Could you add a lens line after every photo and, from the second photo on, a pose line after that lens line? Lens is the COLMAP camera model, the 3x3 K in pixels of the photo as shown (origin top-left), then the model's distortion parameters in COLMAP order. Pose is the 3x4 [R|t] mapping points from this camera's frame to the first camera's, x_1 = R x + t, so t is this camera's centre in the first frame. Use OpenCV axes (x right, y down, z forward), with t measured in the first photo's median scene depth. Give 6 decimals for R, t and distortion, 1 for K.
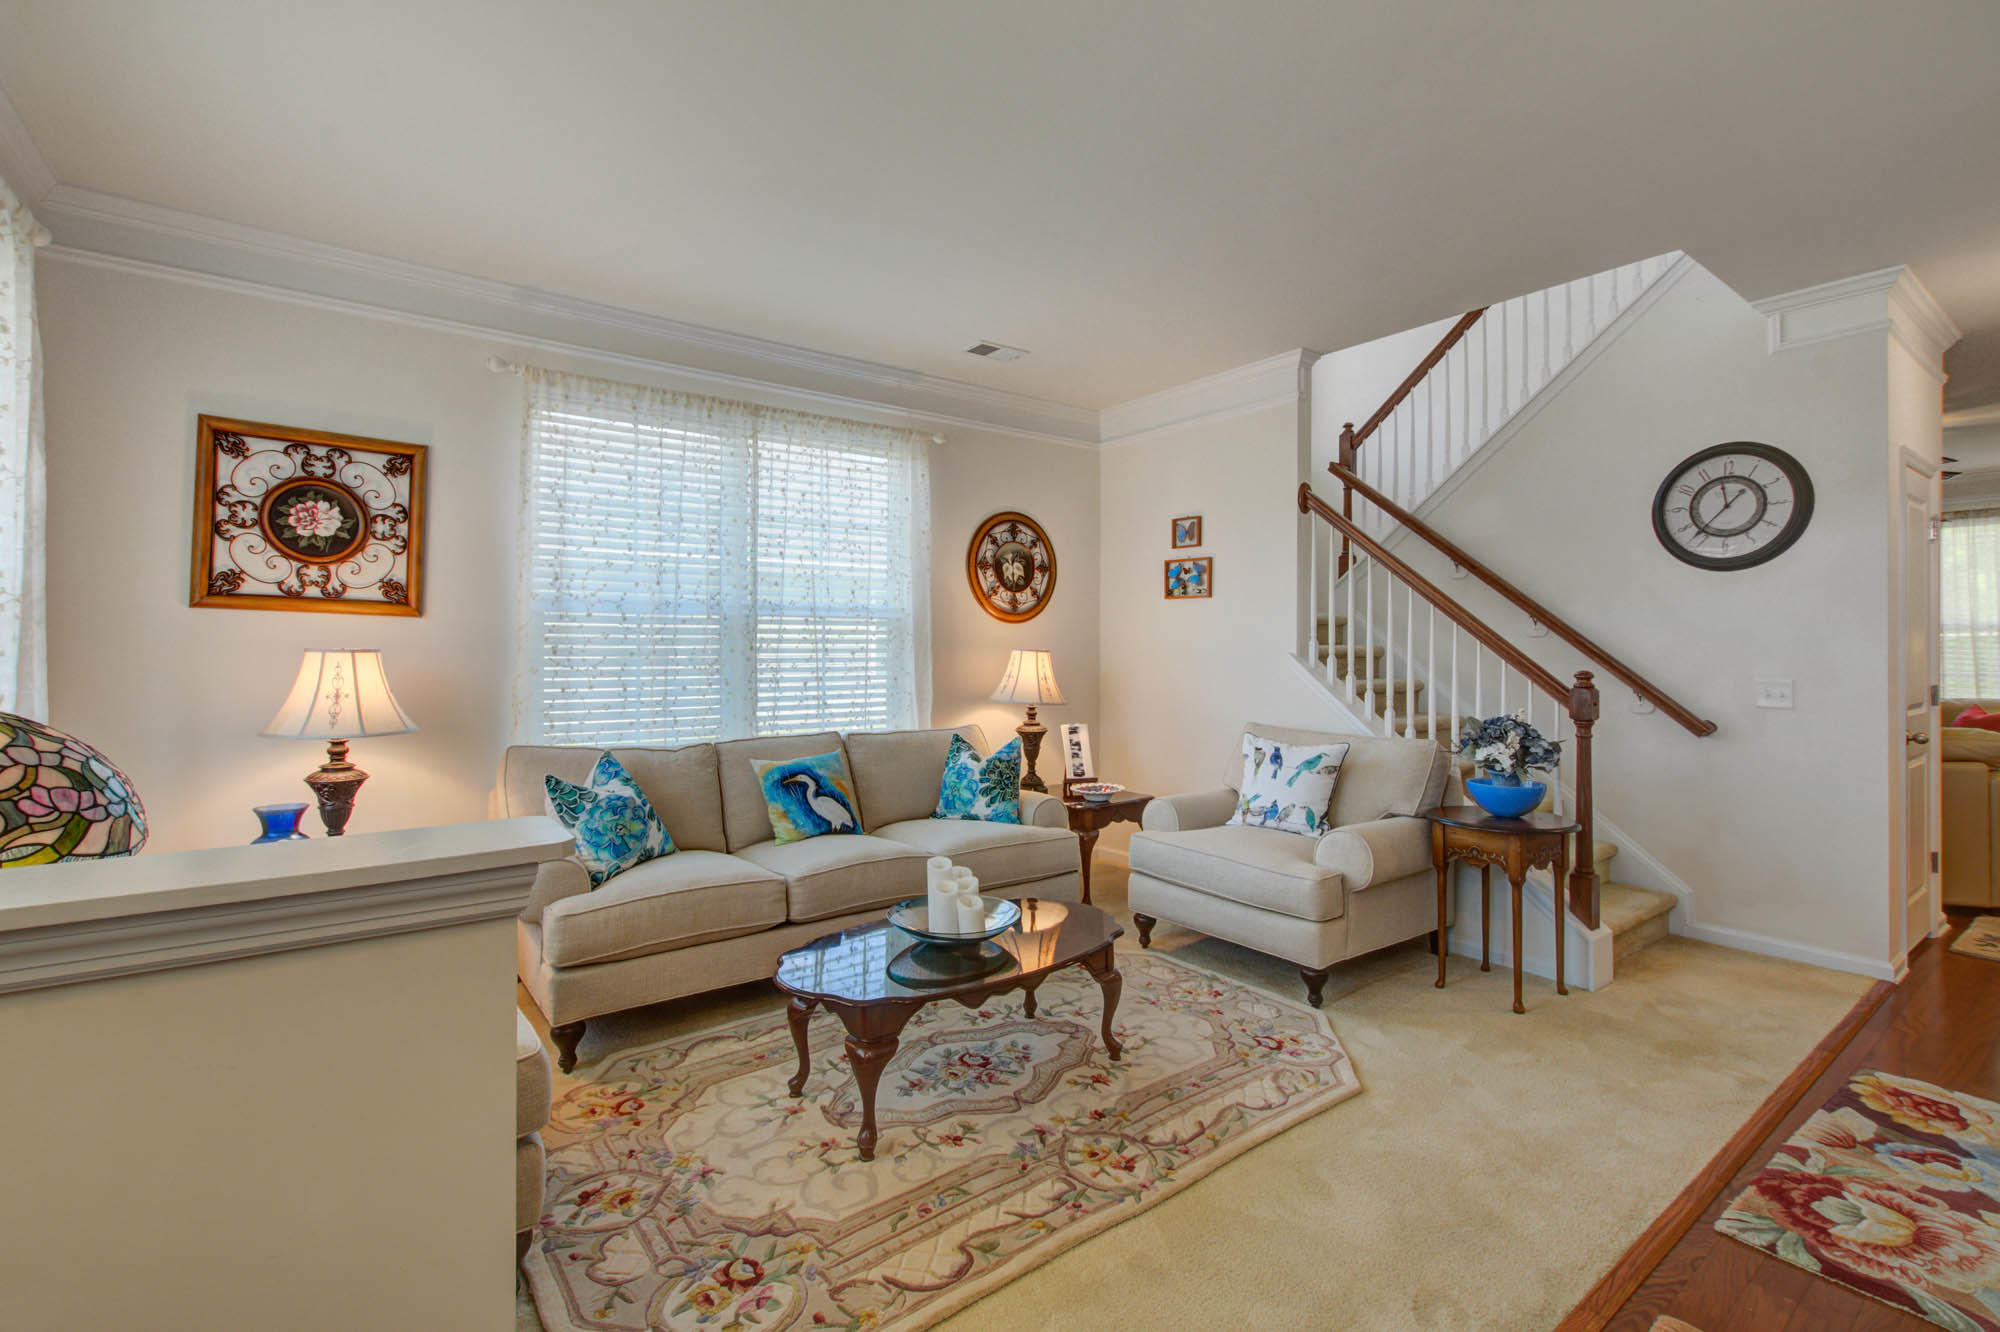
lens RADIAL K [[883.2, 0, 1003.1], [0, 883.2, 674.0], [0, 0, 1]] dist [0.003629, 0.000195]
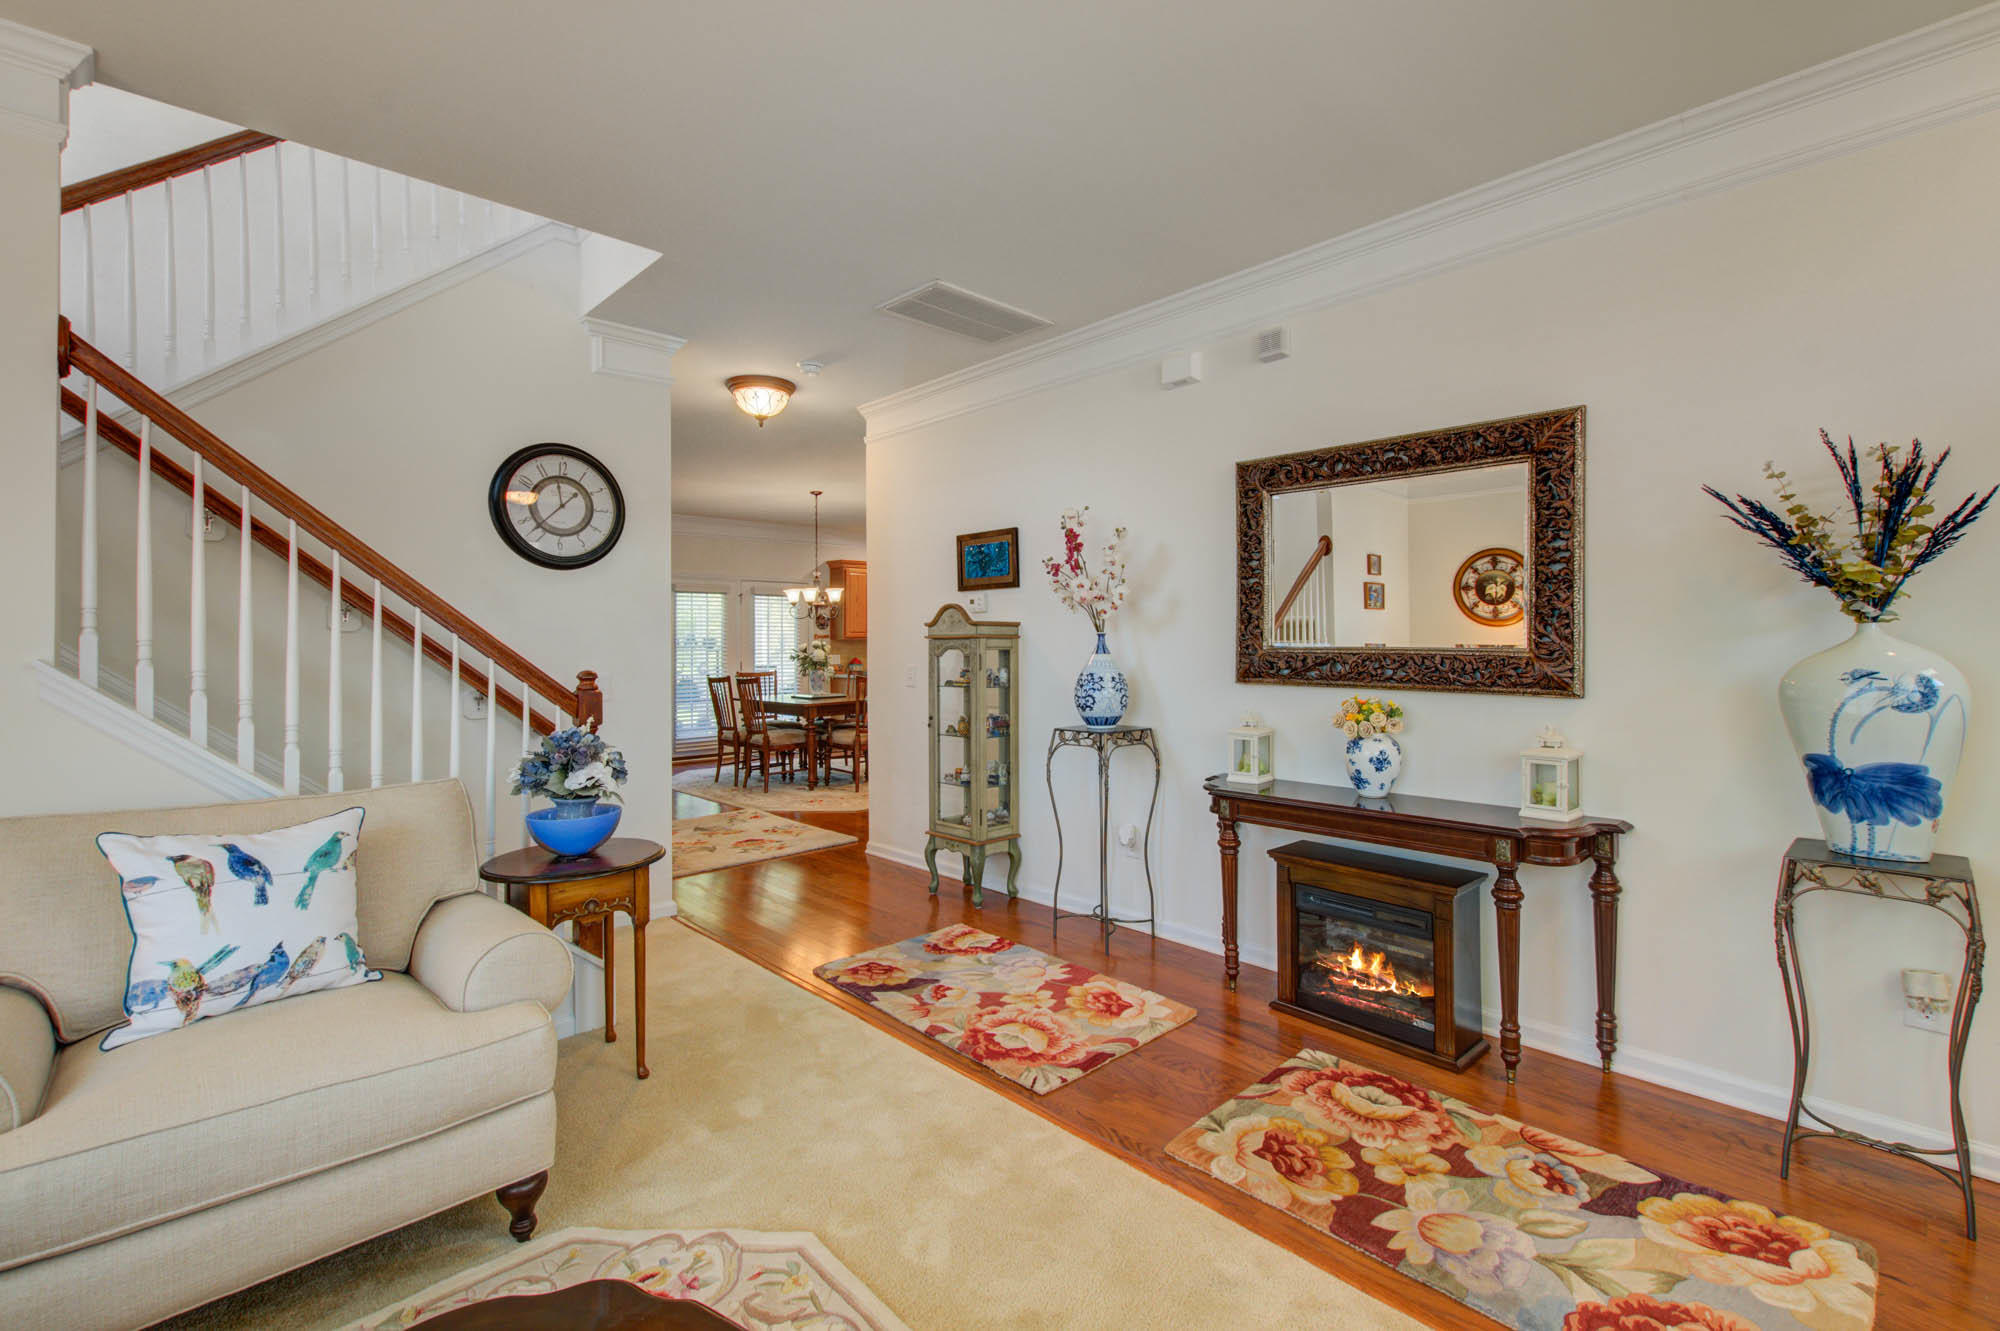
lens RADIAL K [[863.2, 0, 1000.0], [0, 863.2, 665.5], [0, 0, 1]] dist [0.035269, 0.000193]
pose [[-0.116827, -0.020537, 0.992940, -0.300001], [0.024137, 0.999432, 0.023512, -0.023909], [-0.992859, 0.026714, -0.116265, 0.799875]]
